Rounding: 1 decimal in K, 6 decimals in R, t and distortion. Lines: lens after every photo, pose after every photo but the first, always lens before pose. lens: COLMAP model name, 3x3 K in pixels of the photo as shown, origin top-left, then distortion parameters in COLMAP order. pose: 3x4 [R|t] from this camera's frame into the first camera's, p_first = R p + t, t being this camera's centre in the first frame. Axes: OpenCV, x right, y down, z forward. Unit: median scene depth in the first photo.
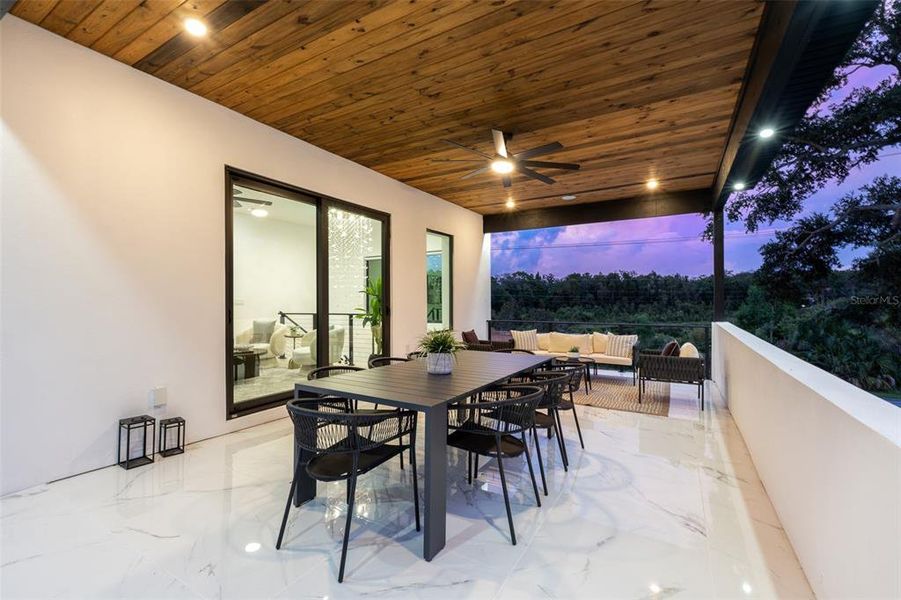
lens RADIAL K [[392.8, 0, 451.5], [0, 392.8, 300.0], [0, 0, 1]] dist [0.001355, 0.000279]
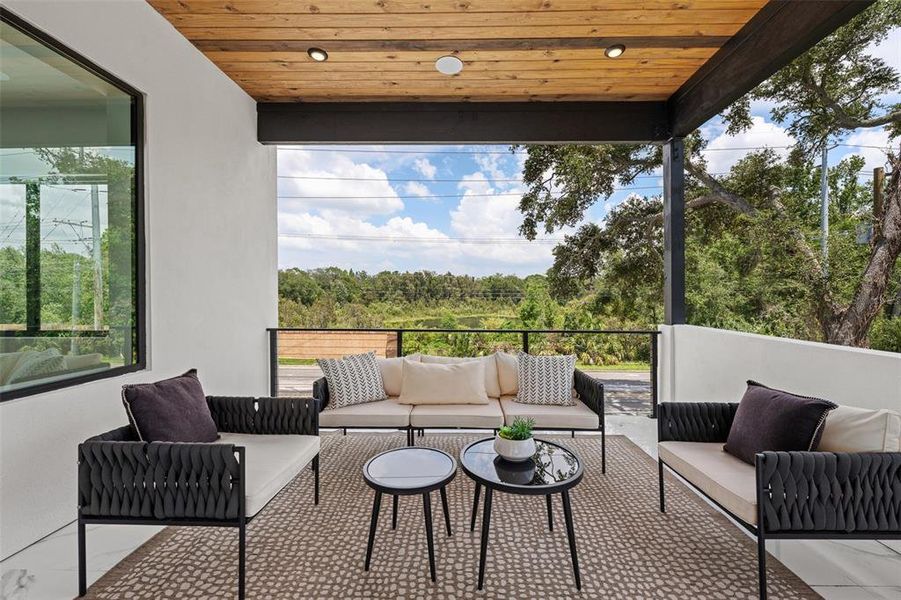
lens RADIAL K [[359.7, 0, 456.8], [0, 359.7, 297.6], [0, 0, 1]] dist [-0.001837, 0.000069]
pose [[0.873846, 0.004776, 0.486180, 0.153729], [-0.008427, 0.999950, 0.005324, 0.022309], [-0.486130, -0.008750, 0.873842, 0.971220]]
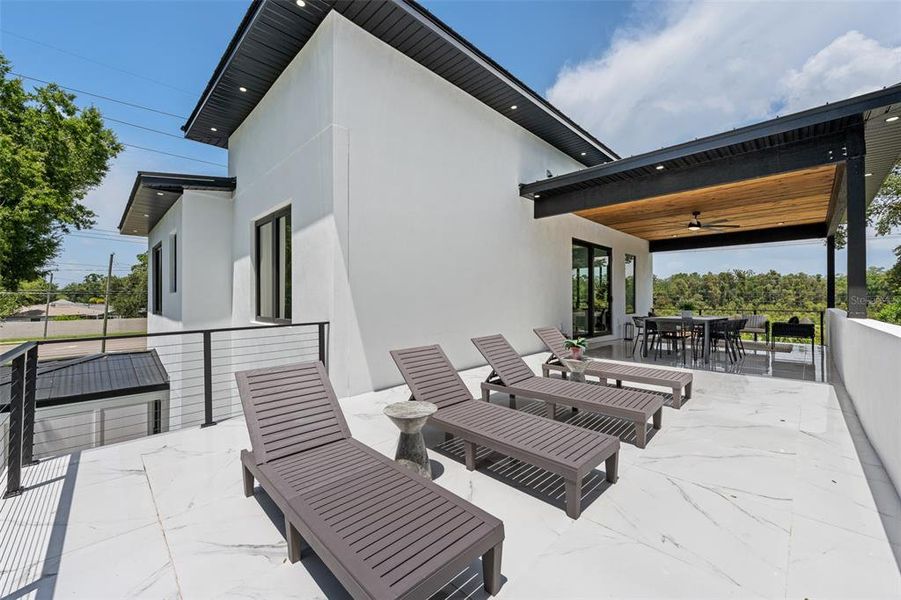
lens RADIAL K [[357.5, 0, 449.8], [0, 357.5, 299.1], [0, 0, 1]] dist [-0.000367, 0.000105]
pose [[0.965890, 0.002400, -0.258942, -0.604606], [-0.002888, 0.999995, -0.001503, 0.042985], [0.258937, 0.002200, 0.965892, -1.115857]]
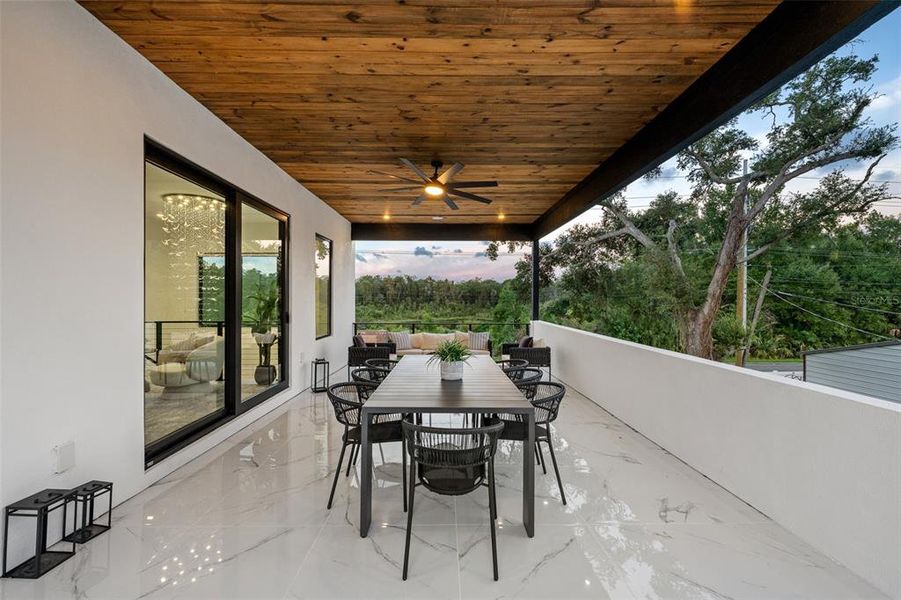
lens RADIAL K [[357.4, 0, 450.5], [0, 357.4, 300.0], [0, 0, 1]] dist [0.000392, 0.000120]
pose [[0.855588, 0.002431, 0.517651, -0.350608], [-0.003940, 0.999991, 0.001816, -0.023040], [-0.517642, -0.003593, 0.855590, 0.085678]]
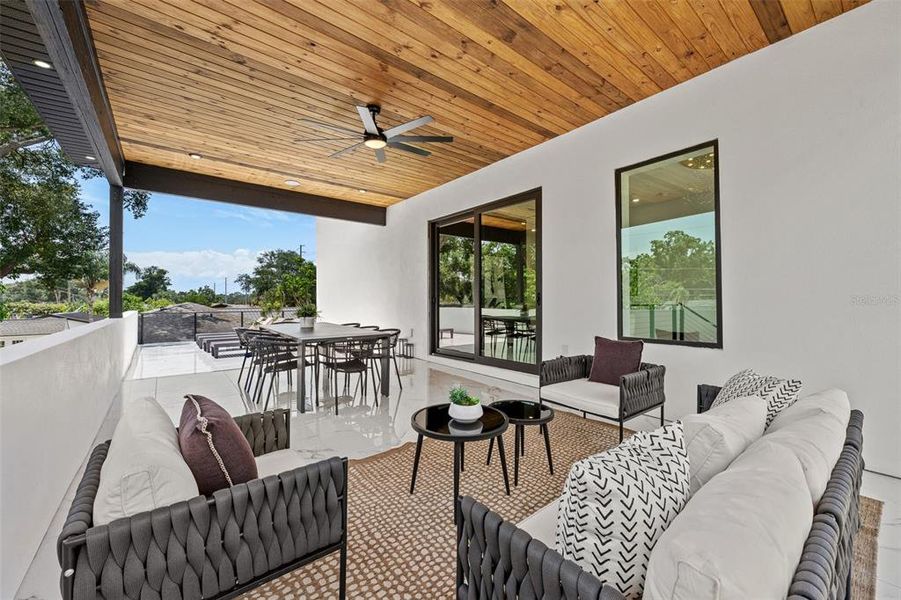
lens RADIAL K [[357.5, 0, 449.8], [0, 357.5, 299.1], [0, 0, 1]] dist [-0.000367, 0.000105]
pose [[-0.361118, -0.001302, -0.932519, 0.838051], [0.006963, 0.999967, -0.004093, 0.039155], [0.932494, -0.007971, -0.361097, 1.424349]]
